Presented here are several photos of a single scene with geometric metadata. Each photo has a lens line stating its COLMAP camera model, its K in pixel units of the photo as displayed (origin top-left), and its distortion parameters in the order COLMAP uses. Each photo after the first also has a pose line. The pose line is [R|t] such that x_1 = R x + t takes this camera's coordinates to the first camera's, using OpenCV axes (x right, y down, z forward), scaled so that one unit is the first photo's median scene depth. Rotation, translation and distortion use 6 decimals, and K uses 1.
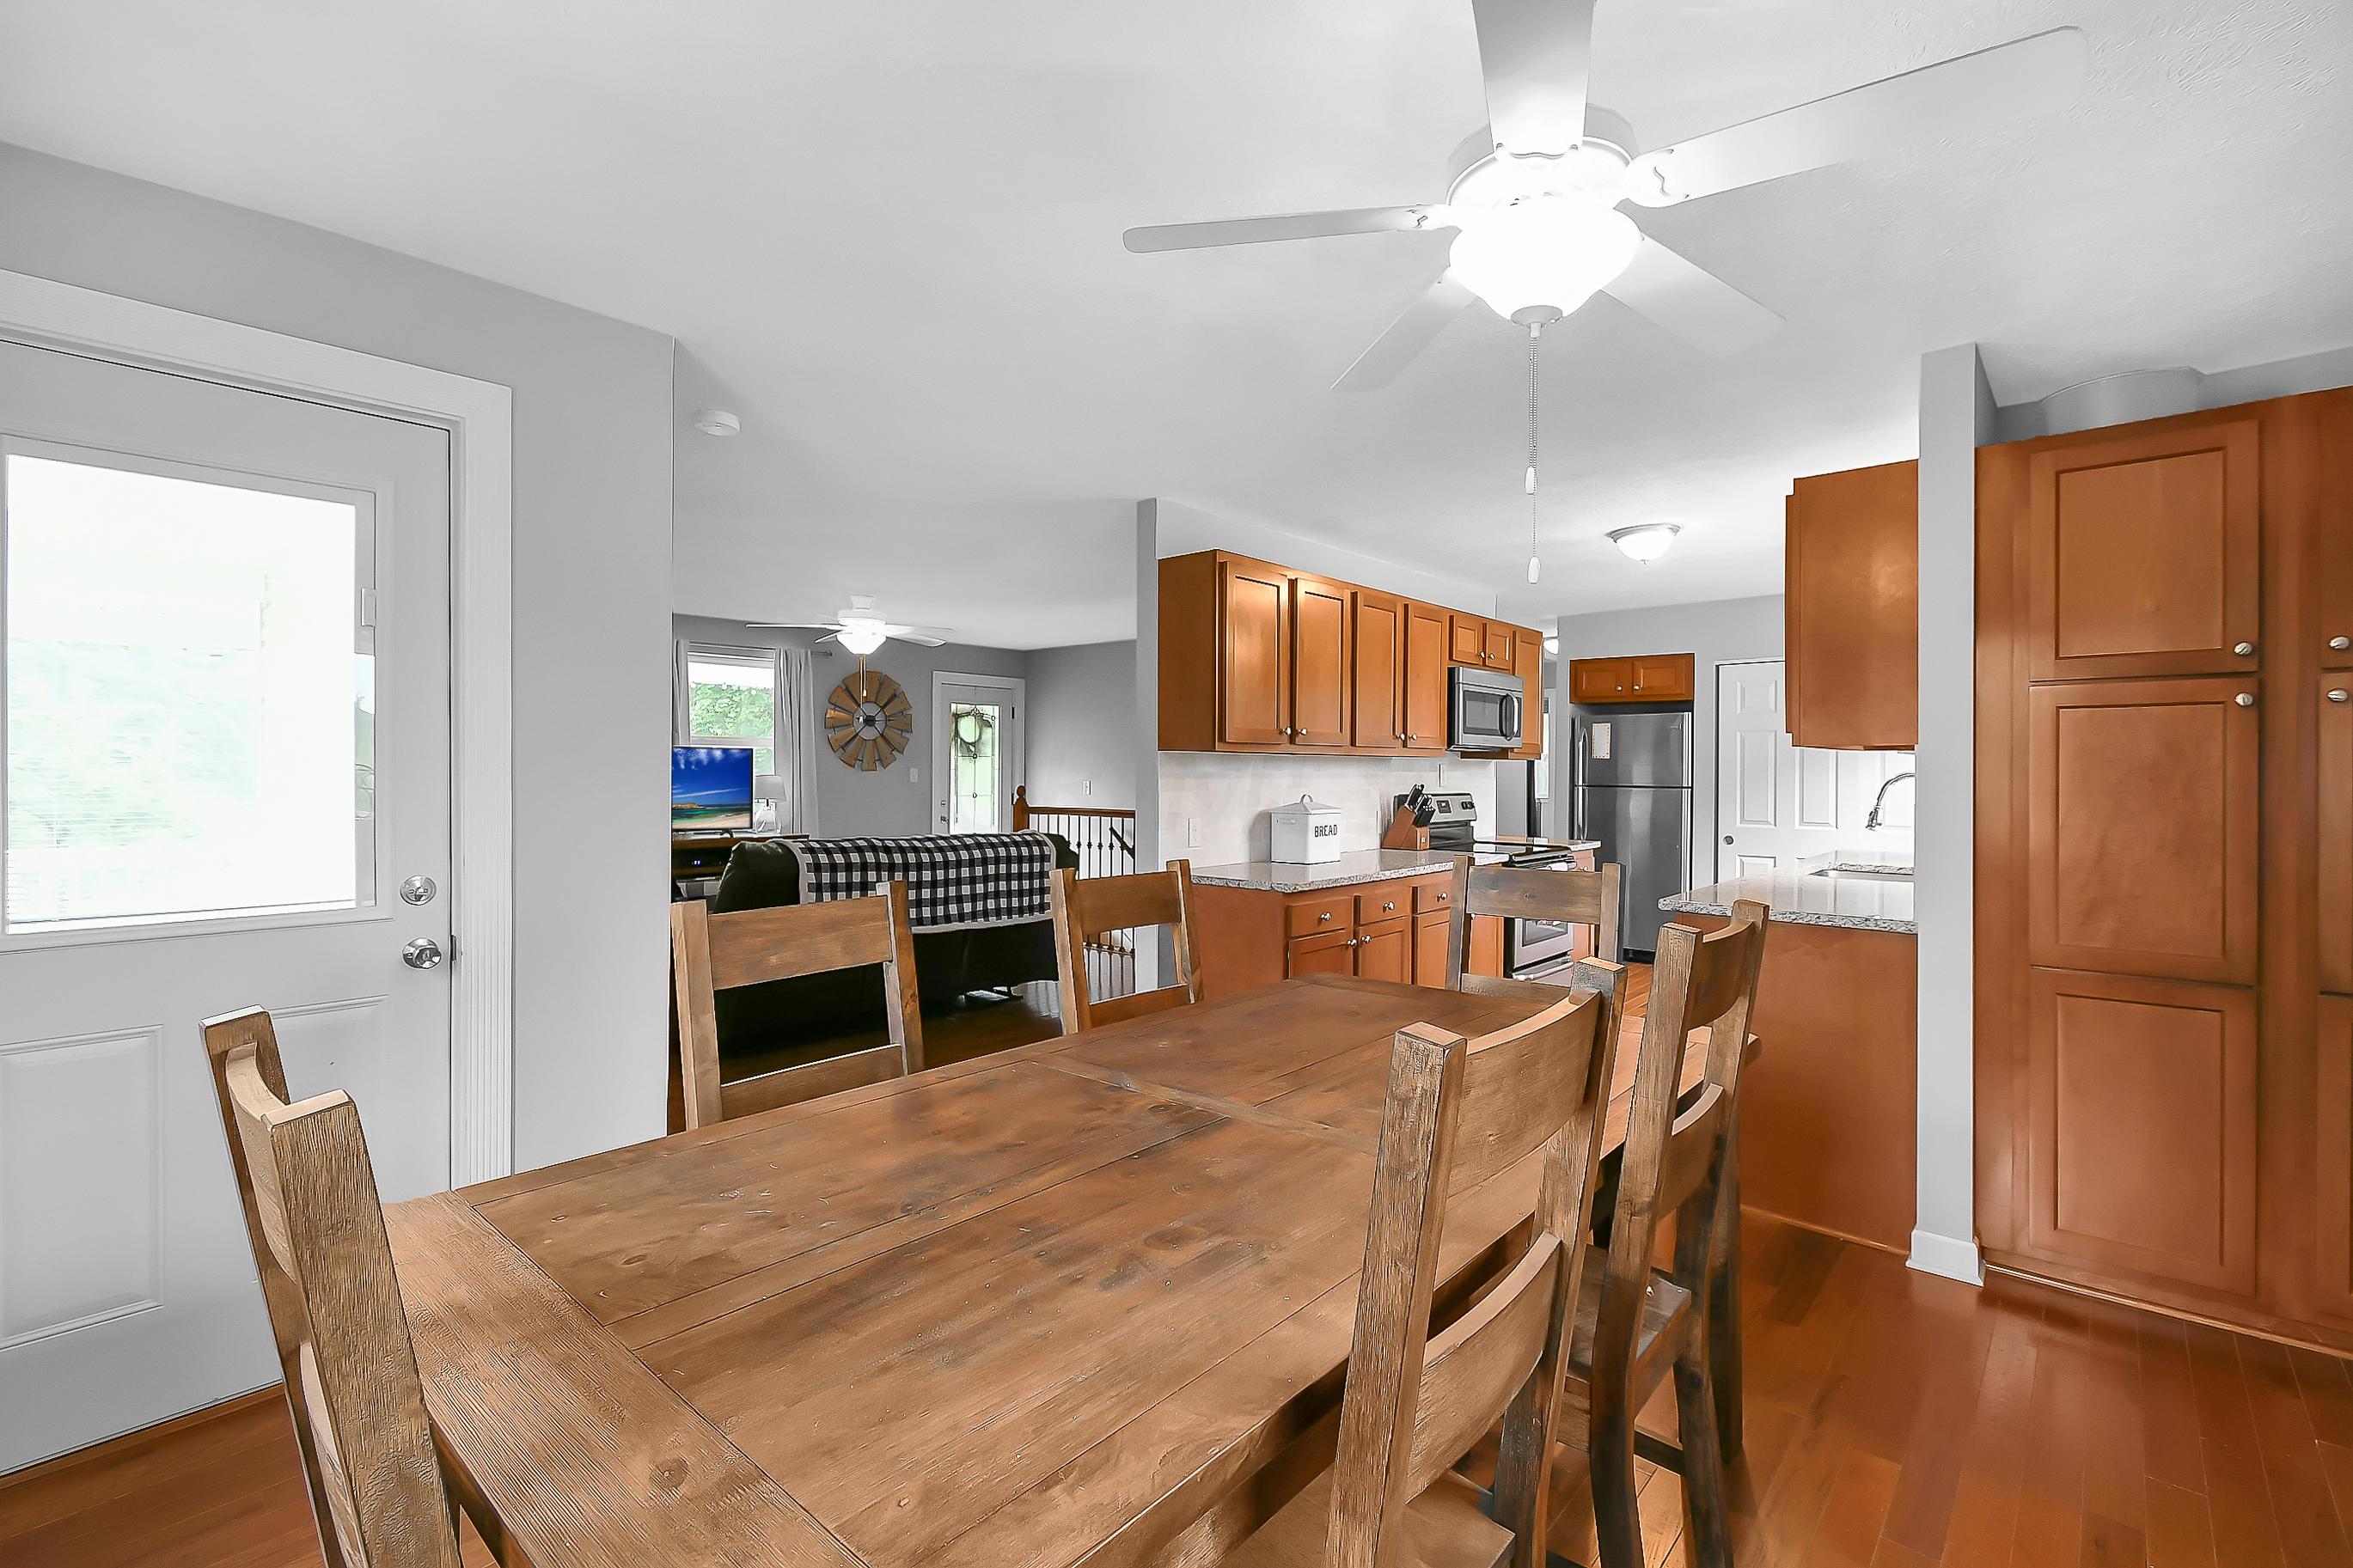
lens RADIAL K [[1068.4, 0, 1177.7], [0, 1068.4, 783.4], [0, 0, 1]] dist [0.000955, 0.000625]
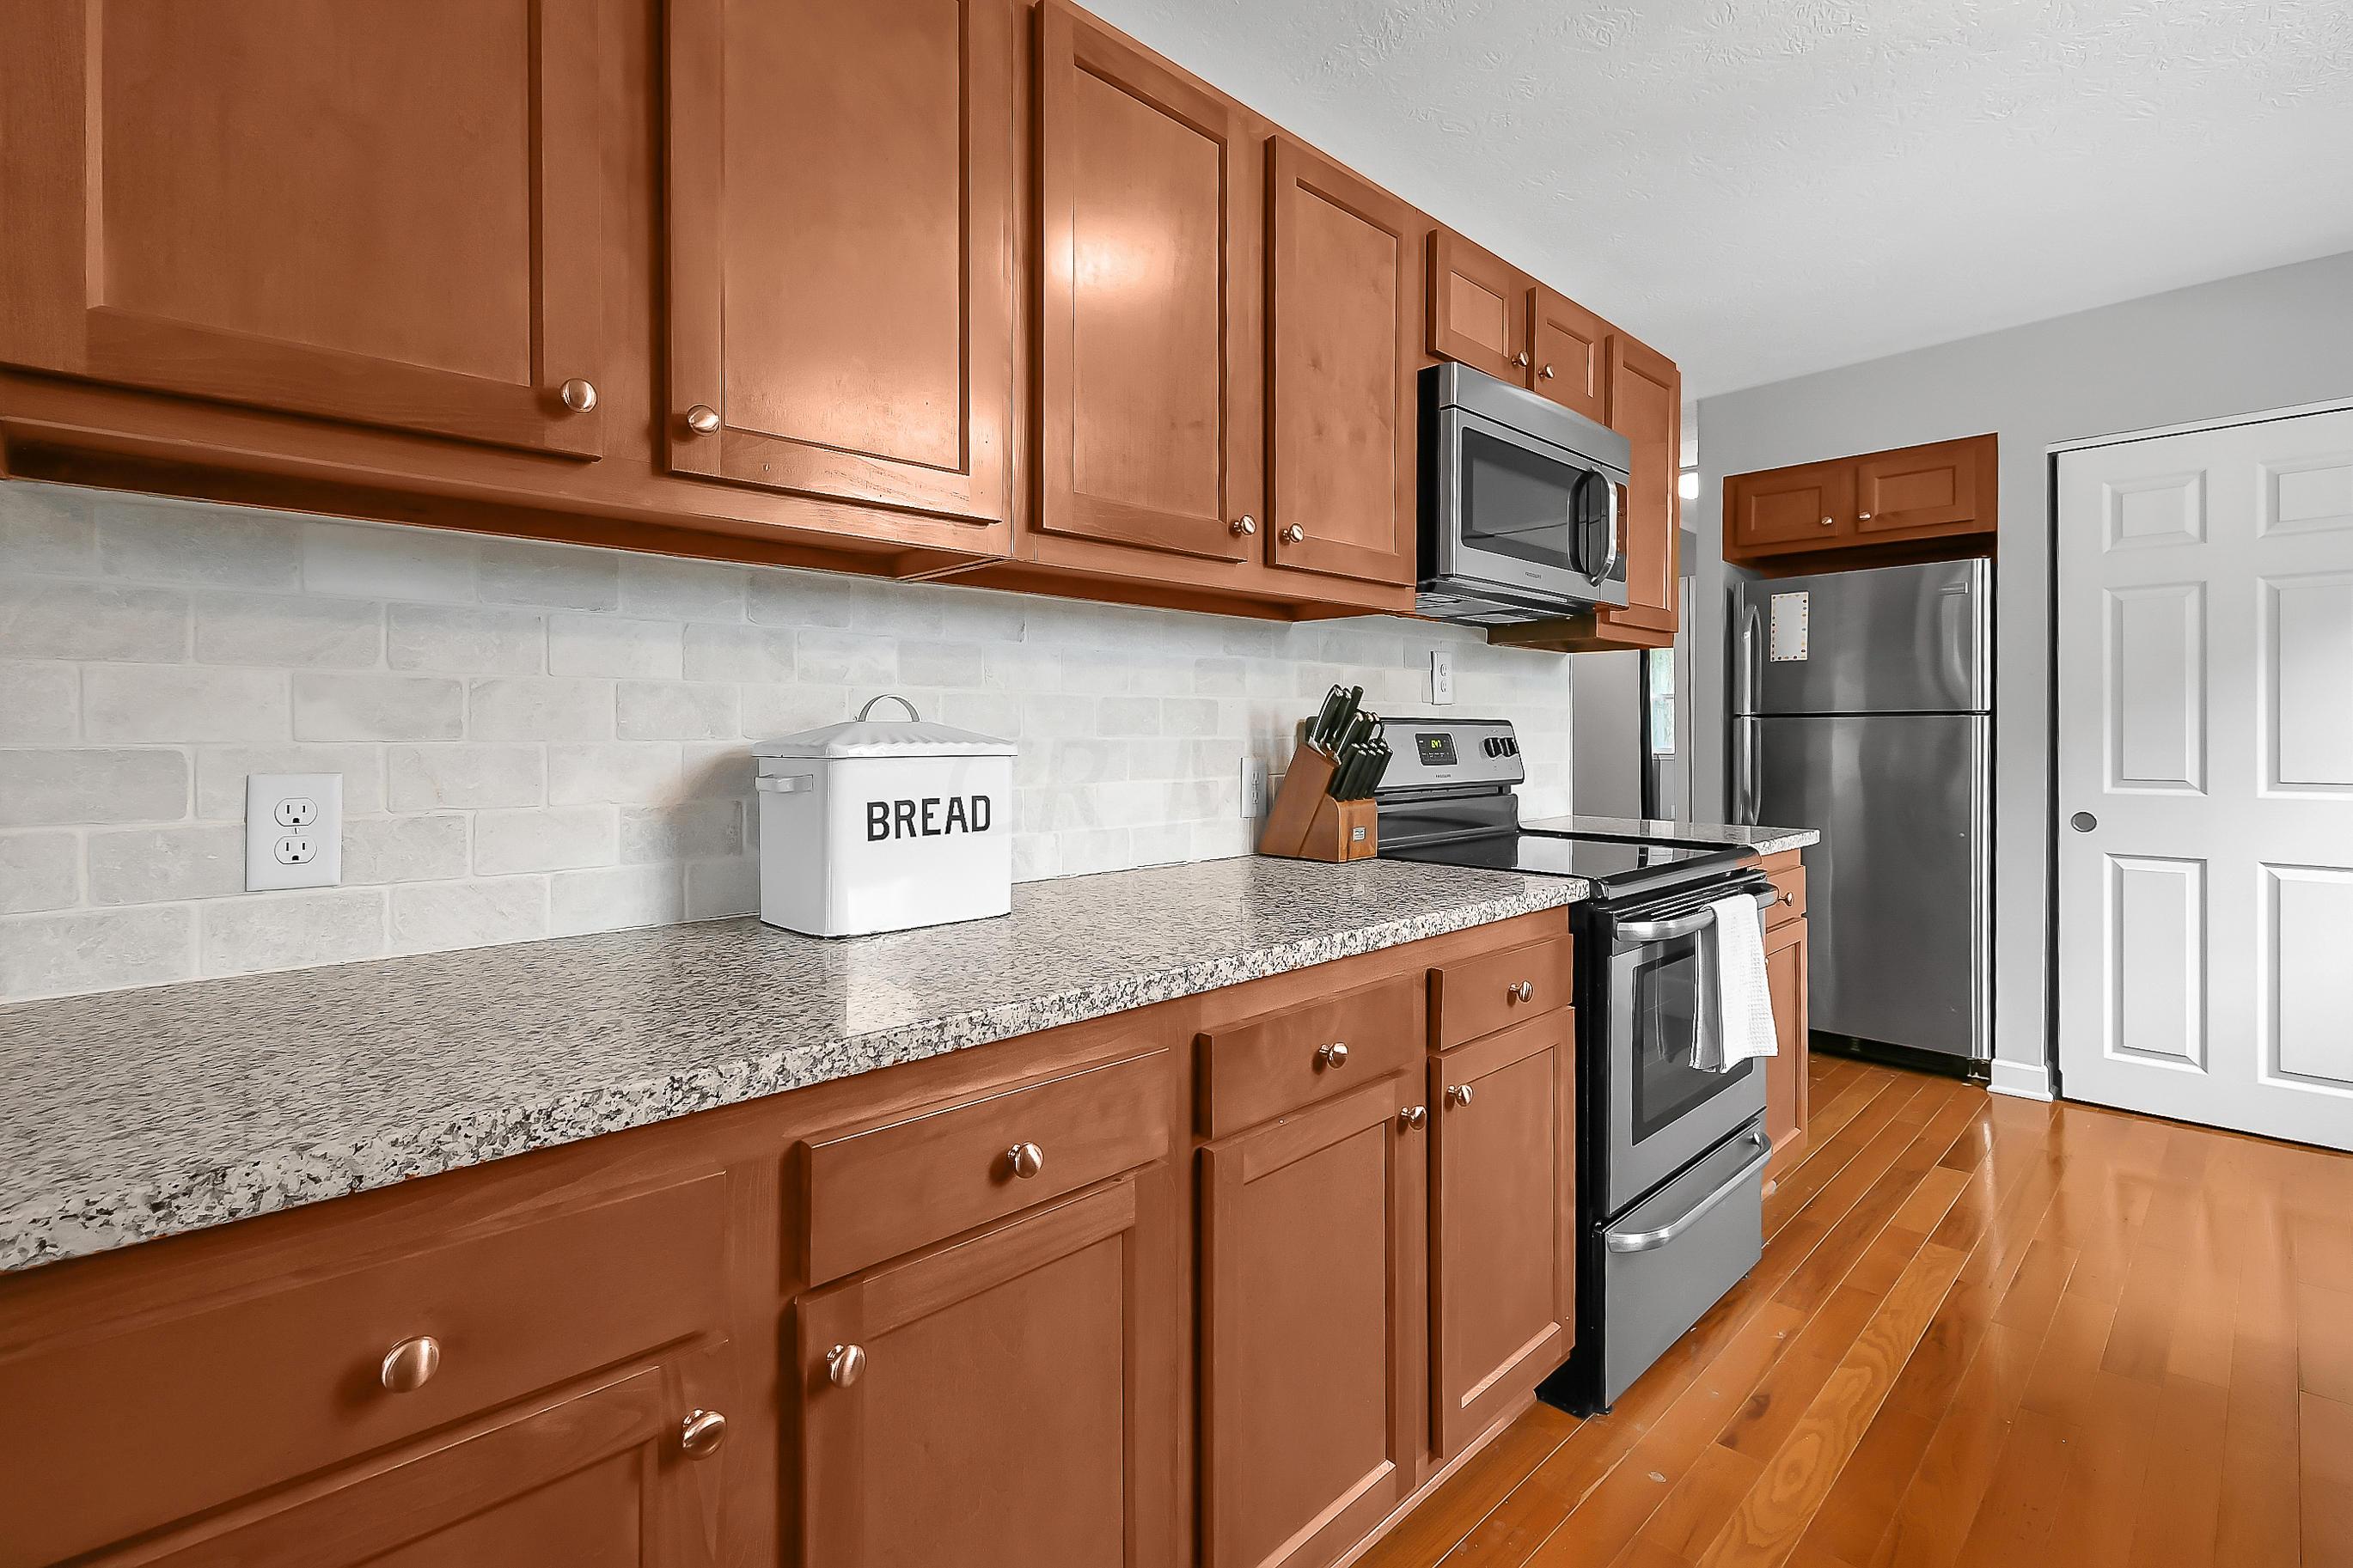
lens RADIAL K [[1068.4, 0, 1178.2], [0, 1068.4, 743.9], [0, 0, 1]] dist [0.000955, 0.000625]
pose [[0.995815, -0.006217, -0.091183, 0.190386], [0.005895, 0.999975, -0.003804, 0.021223], [0.091204, 0.003251, 0.995827, 0.586839]]
